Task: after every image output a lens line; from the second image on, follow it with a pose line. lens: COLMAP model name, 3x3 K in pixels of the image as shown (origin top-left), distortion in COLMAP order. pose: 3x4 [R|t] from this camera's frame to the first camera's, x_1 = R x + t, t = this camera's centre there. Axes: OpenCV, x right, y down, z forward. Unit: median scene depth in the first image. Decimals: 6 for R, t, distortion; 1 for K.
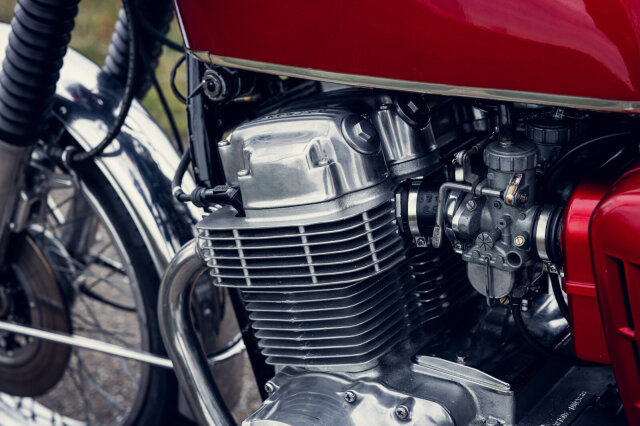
lens RADIAL K [[1164.2, 0, 320.0], [0, 1164.2, 213.0], [0, 0, 1]] dist [0.048834, 0.086857]
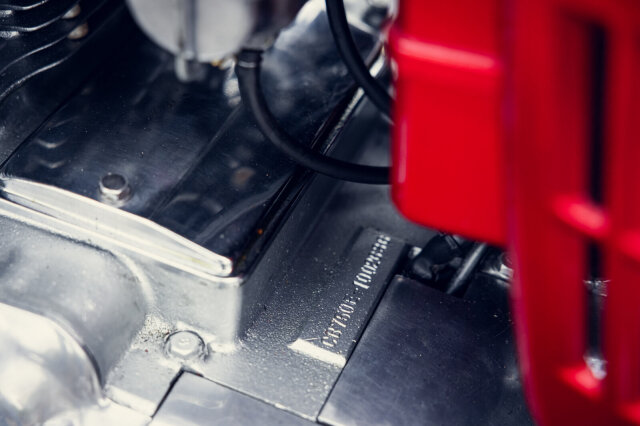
lens RADIAL K [[1234.4, 0, 320.0], [0, 1234.4, 213.0], [0, 0, 1]] dist [-0.018565, 0.575678]
pose [[0.964807, -0.038171, 0.260174, 0.078490], [-0.051619, 0.942665, 0.329723, -0.013411], [-0.257843, -0.331549, 0.907520, 0.586320]]
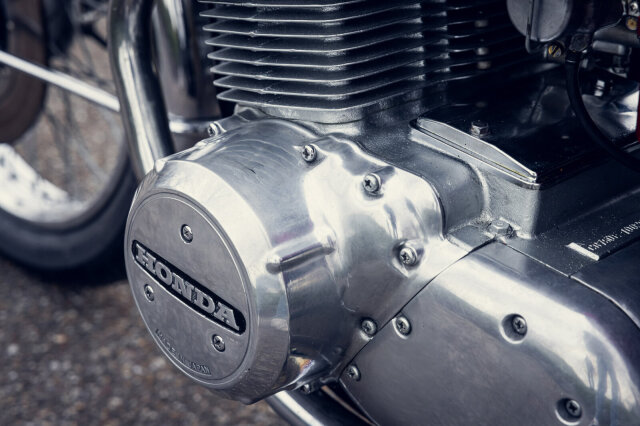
lens RADIAL K [[1234.4, 0, 320.0], [0, 1234.4, 213.0], [0, 0, 1]] dist [-0.018565, 0.575678]
pose [[0.973668, 0.193515, -0.120512, 0.127155], [-0.181301, 0.977776, 0.105279, 0.113252], [0.138207, -0.080658, 0.987114, 0.269942]]
